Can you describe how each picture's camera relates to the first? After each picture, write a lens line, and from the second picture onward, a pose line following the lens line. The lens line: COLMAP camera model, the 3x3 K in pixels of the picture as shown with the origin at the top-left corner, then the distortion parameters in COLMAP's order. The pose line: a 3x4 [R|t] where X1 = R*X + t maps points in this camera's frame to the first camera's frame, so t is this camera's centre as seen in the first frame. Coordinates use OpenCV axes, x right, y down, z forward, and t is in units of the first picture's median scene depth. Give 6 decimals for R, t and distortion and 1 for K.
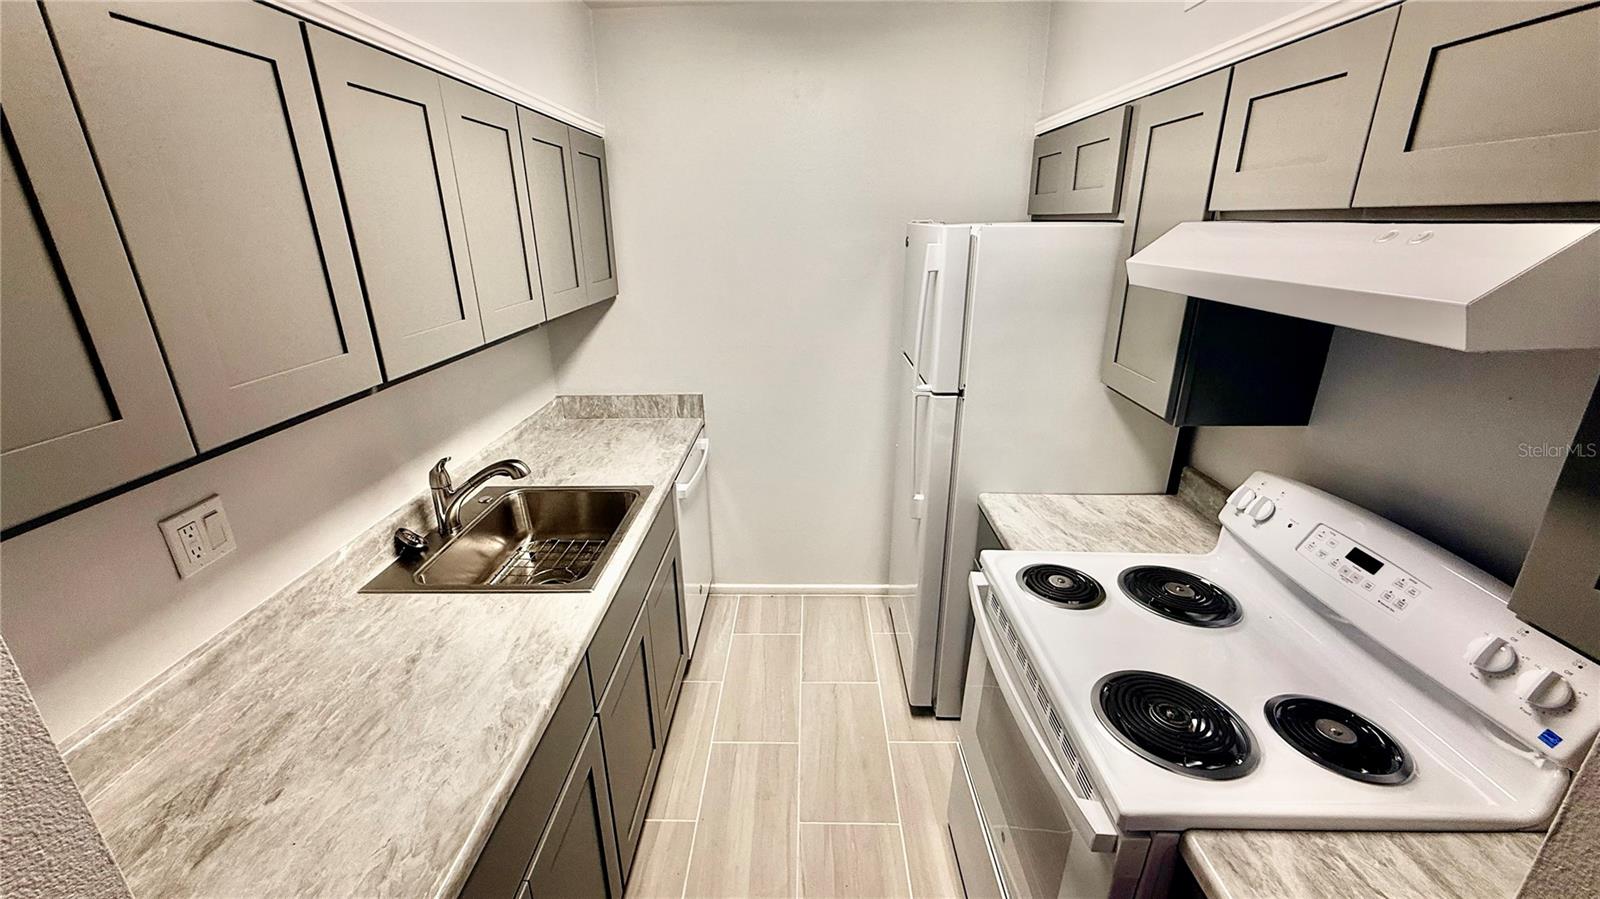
lens RADIAL K [[640.6, 0, 797.9], [0, 640.6, 451.6], [0, 0, 1]] dist [-0.001513, 0.000693]
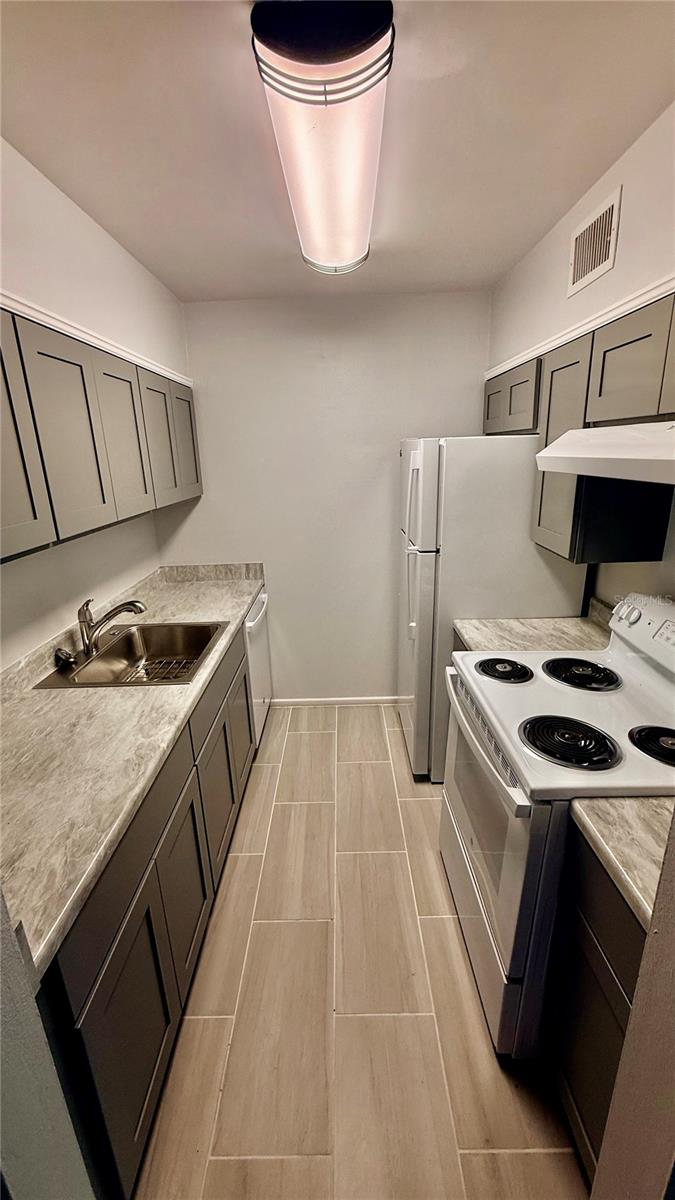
lens RADIAL K [[480.5, 0, 339.3], [0, 480.5, 598.8], [0, 0, 1]] dist [-0.001513, 0.000693]
pose [[0.999630, -0.024837, 0.011110, 0.014634], [0.025322, 0.998623, -0.045949, 0.077125], [-0.009954, 0.046214, 0.998882, -0.119774]]
